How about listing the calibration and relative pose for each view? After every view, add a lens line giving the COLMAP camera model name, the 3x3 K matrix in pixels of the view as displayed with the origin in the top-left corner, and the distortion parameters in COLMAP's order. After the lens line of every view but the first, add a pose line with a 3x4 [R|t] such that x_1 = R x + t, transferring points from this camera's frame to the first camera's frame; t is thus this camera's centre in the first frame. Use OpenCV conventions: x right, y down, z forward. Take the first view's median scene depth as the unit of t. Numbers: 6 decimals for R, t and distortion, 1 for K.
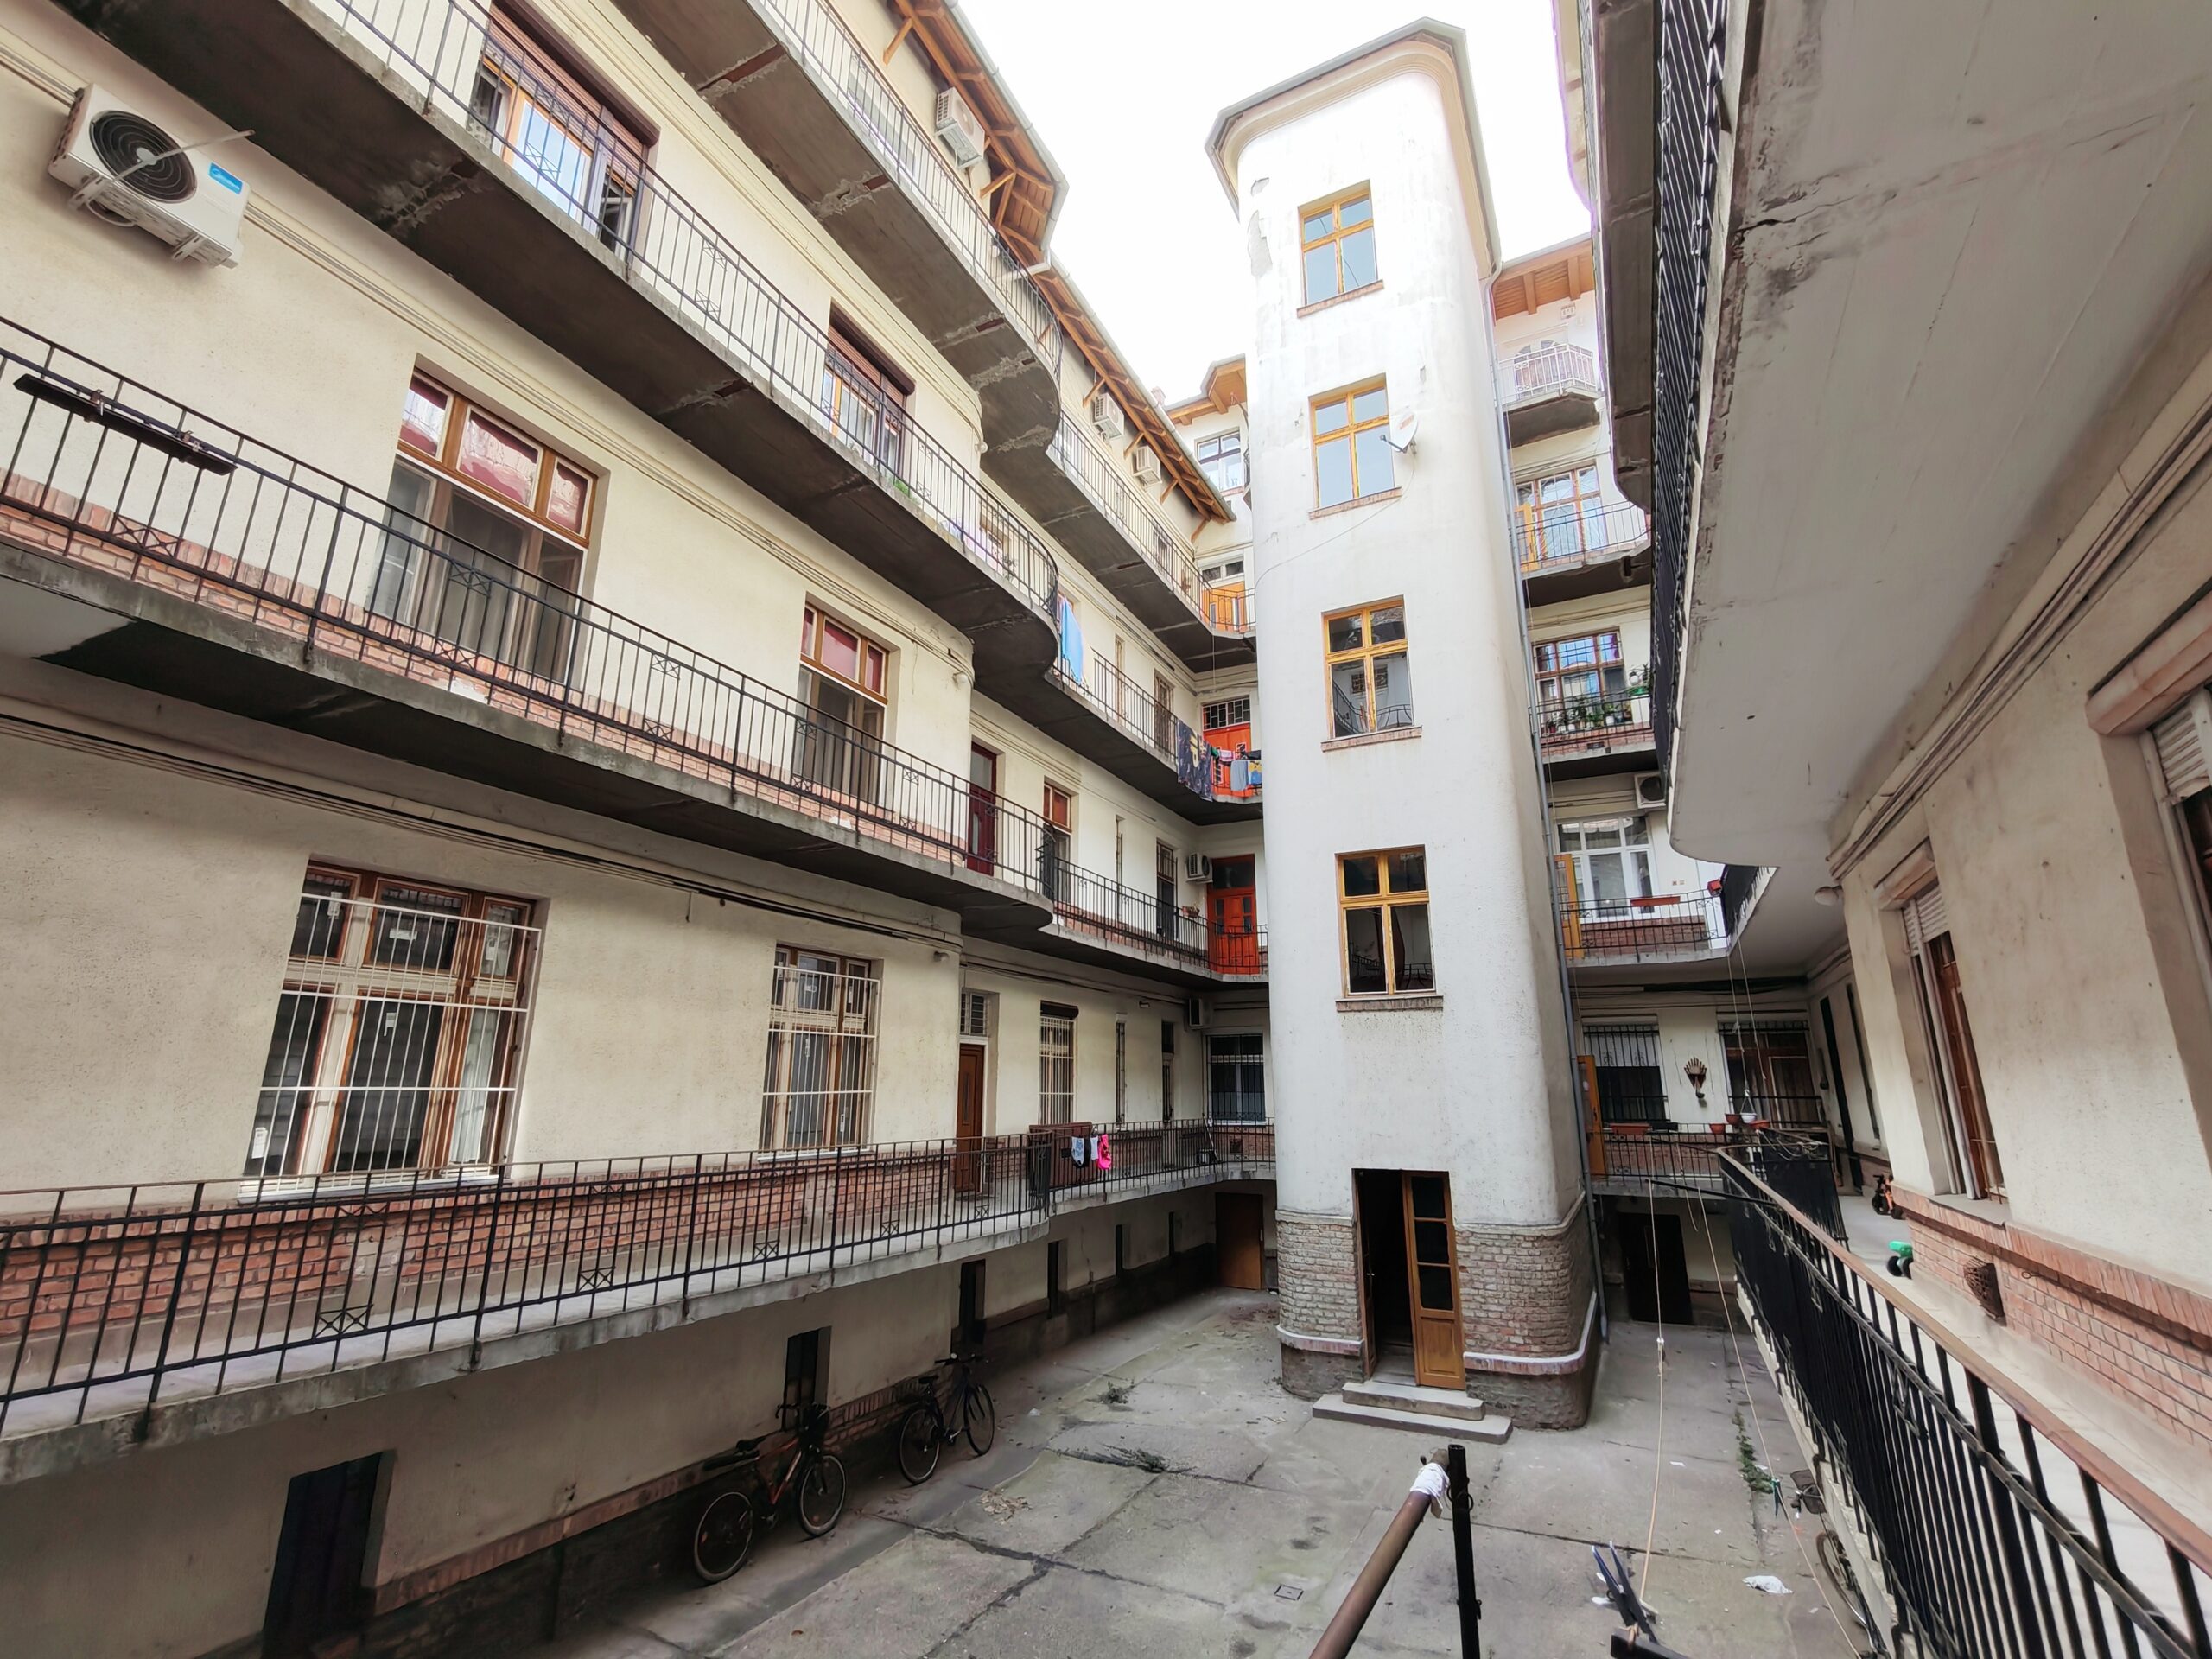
lens RADIAL K [[1011.8, 0, 1101.5], [0, 1011.8, 830.2], [0, 0, 1]] dist [-0.000204, 0.000256]
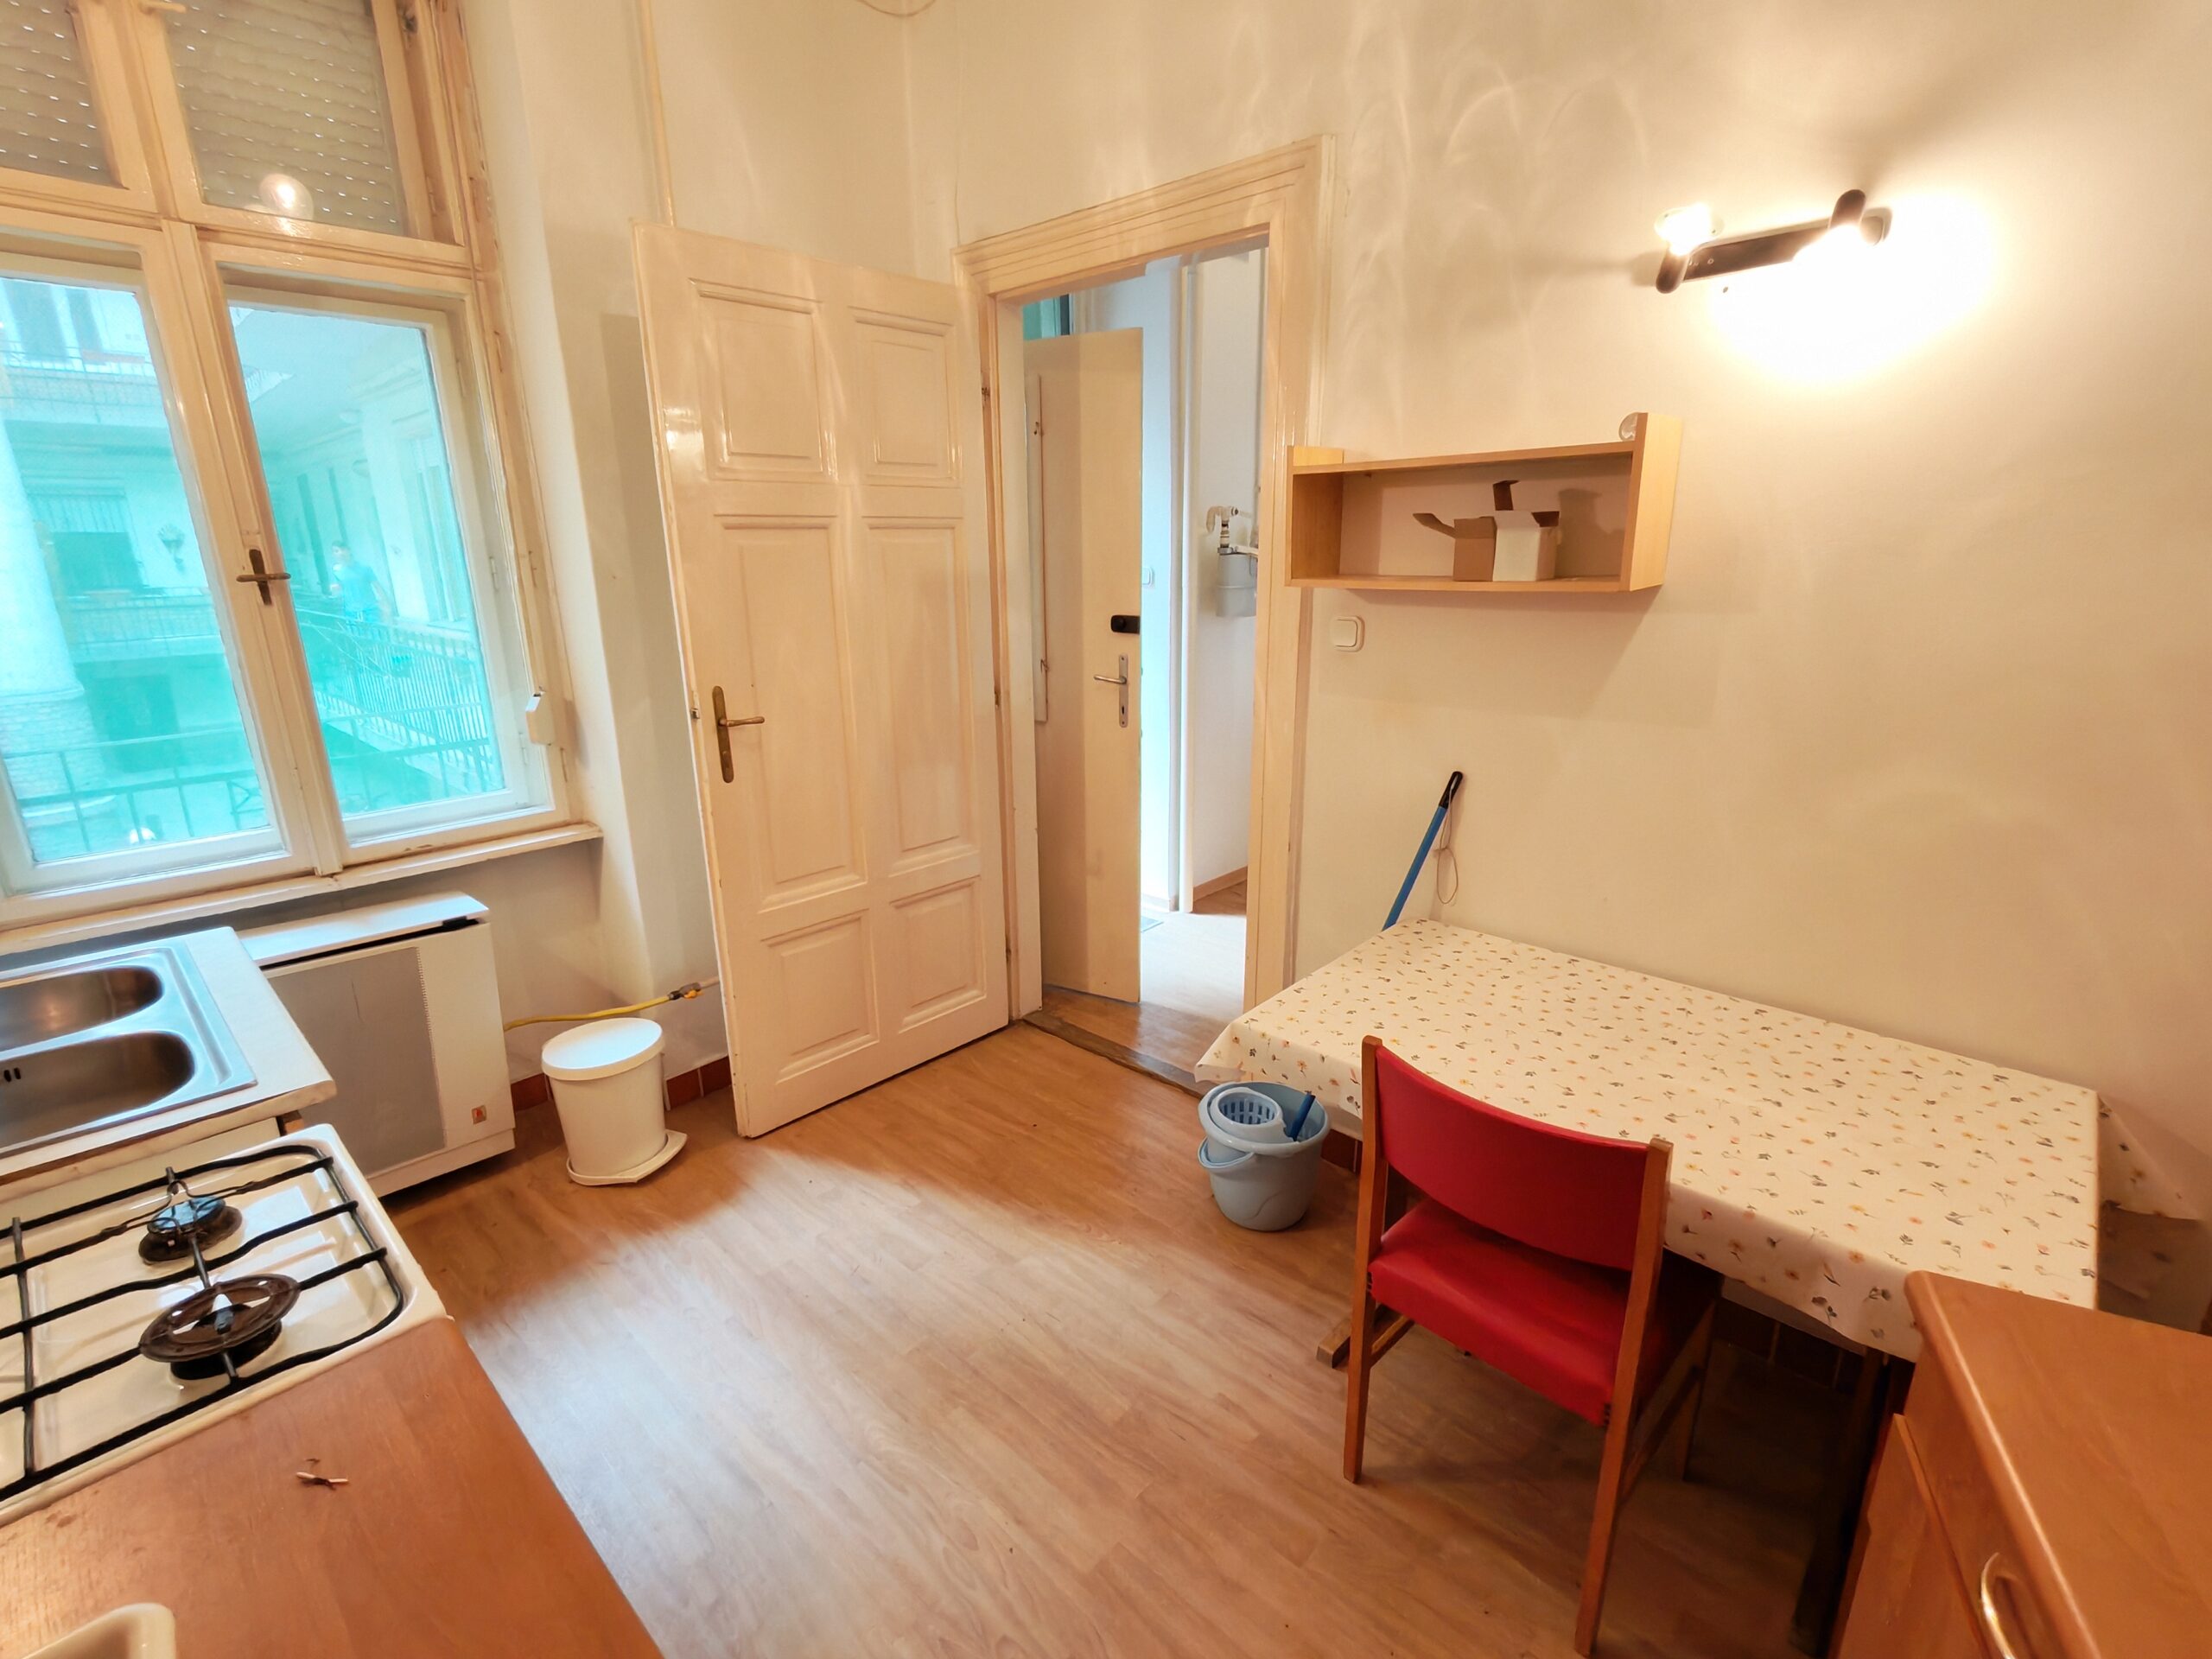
lens RADIAL K [[1011.8, 0, 1101.5], [0, 1011.8, 830.2], [0, 0, 1]] dist [-0.000204, 0.000256]
pose [[0.273412, -0.271229, 0.922866, -0.194775], [-0.231135, 0.912787, 0.336744, -0.058764], [-0.933714, -0.305377, 0.186876, -0.181733]]
